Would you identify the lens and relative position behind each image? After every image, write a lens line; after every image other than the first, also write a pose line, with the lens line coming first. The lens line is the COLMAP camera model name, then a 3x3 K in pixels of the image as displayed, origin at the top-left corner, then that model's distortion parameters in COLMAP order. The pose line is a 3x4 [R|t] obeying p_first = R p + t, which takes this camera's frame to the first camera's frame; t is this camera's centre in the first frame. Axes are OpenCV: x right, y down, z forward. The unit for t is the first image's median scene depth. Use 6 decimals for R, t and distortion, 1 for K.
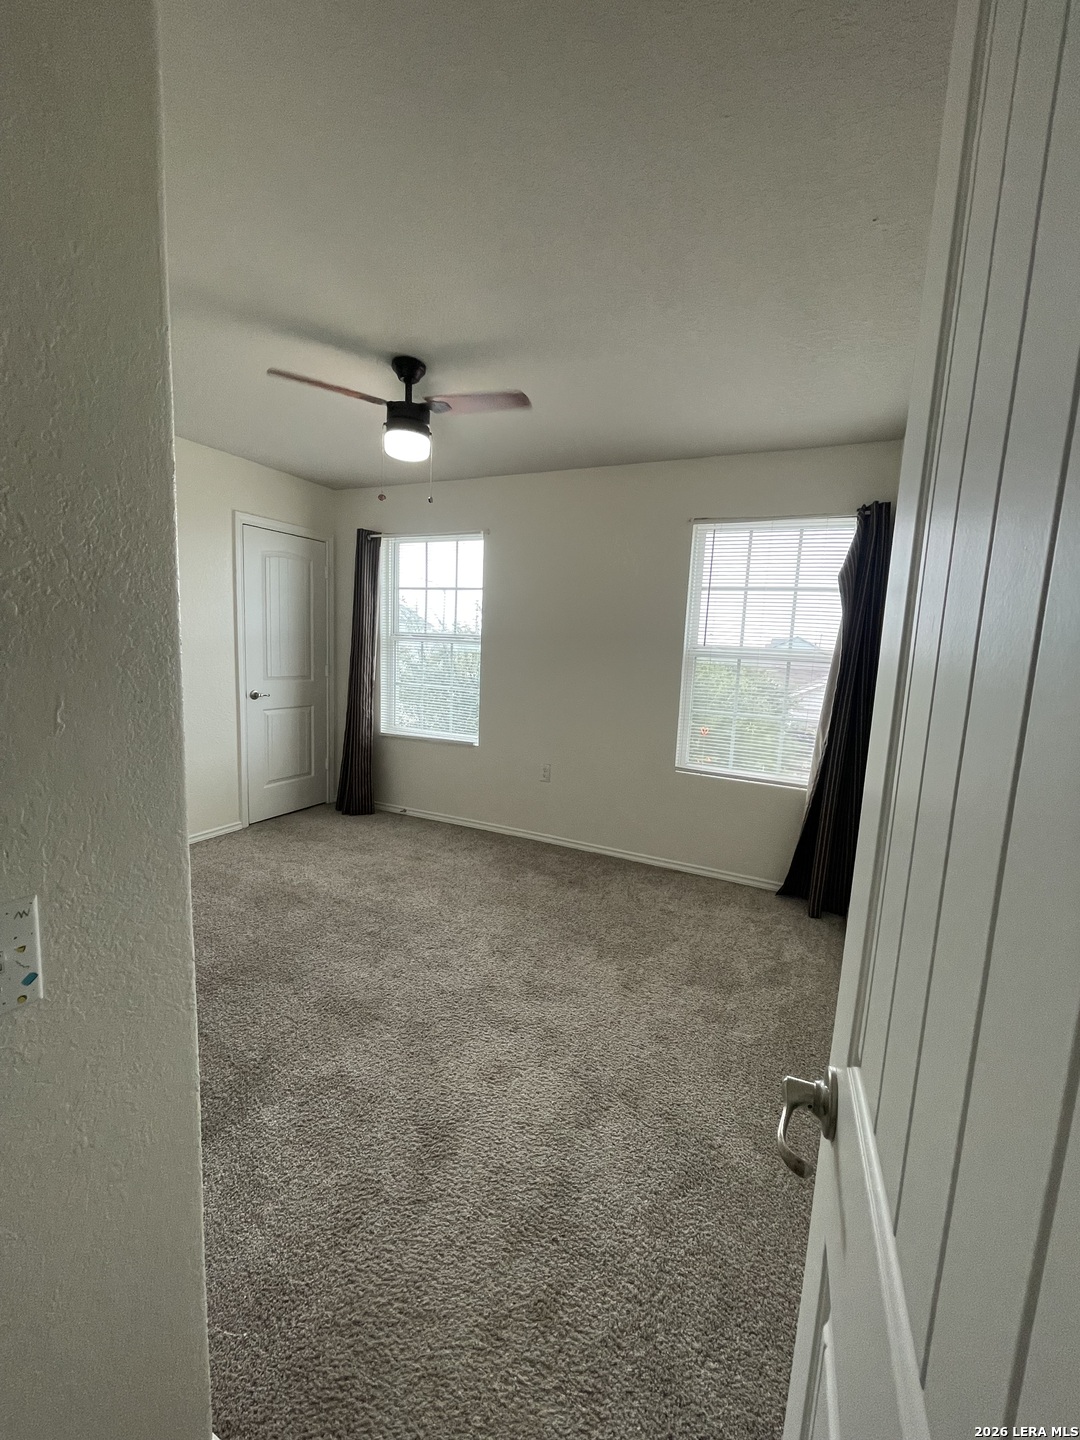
lens RADIAL K [[585.3, 0, 539.9], [0, 585.3, 718.7], [0, 0, 1]] dist [-0.000537, 0.000440]
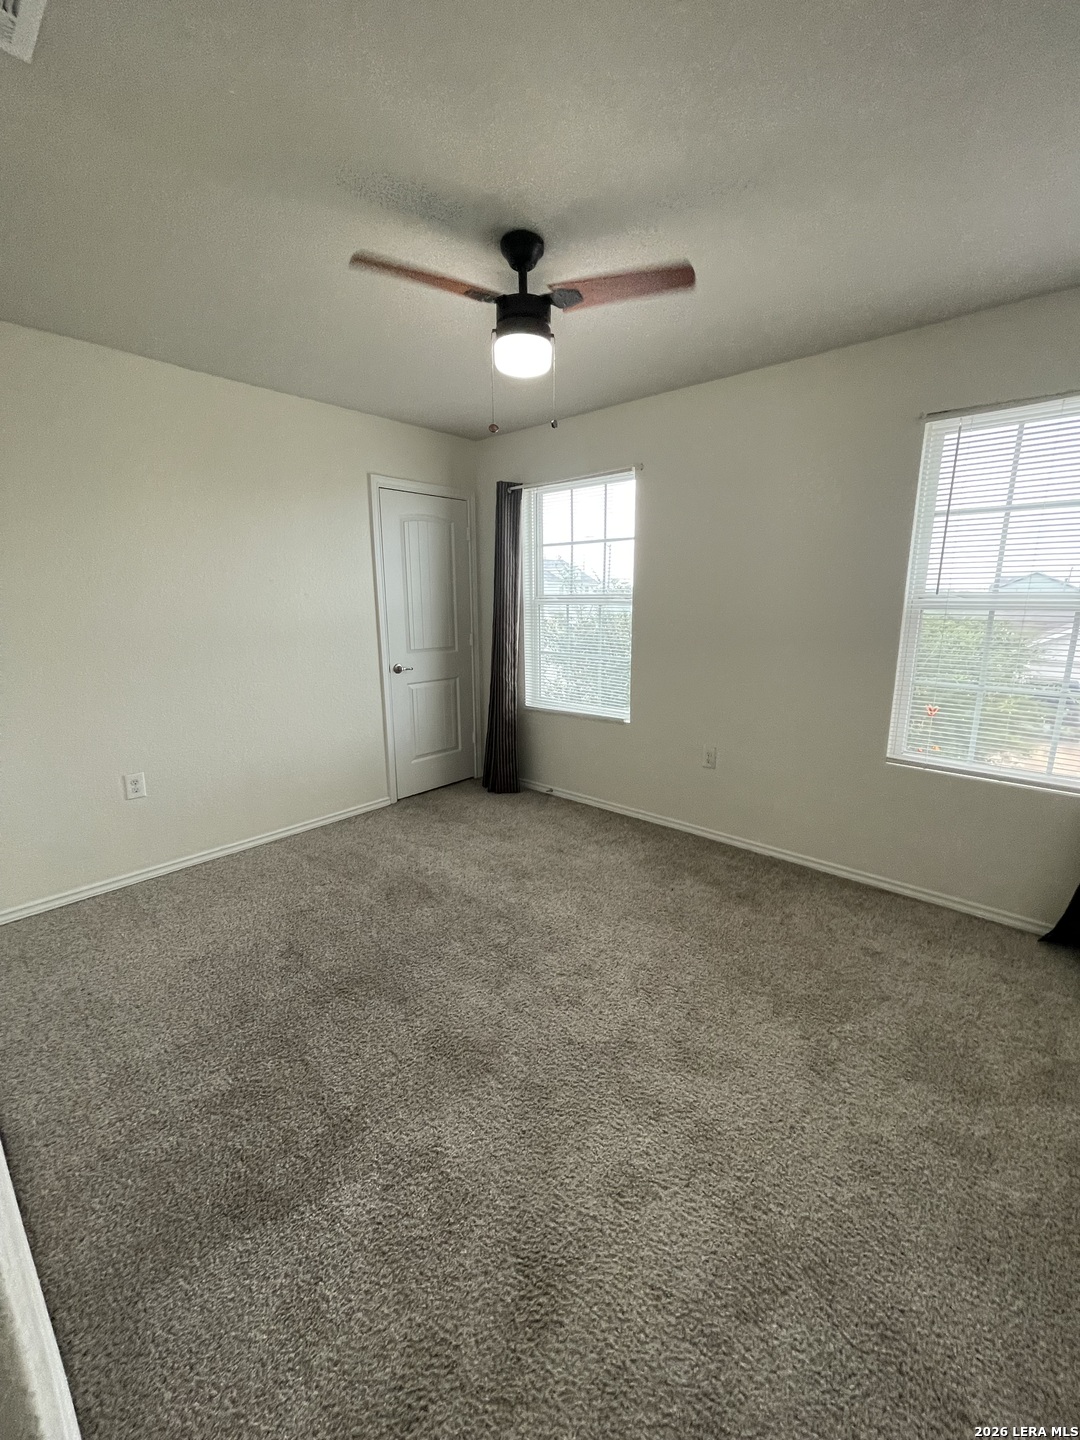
lens RADIAL K [[585.3, 0, 543.9], [0, 585.3, 721.1], [0, 0, 1]] dist [-0.000537, 0.000440]
pose [[0.961422, 0.008819, -0.274937, 0.016935], [0.012188, 0.997139, 0.074603, -0.035192], [0.274808, -0.075075, 0.958564, 0.204562]]
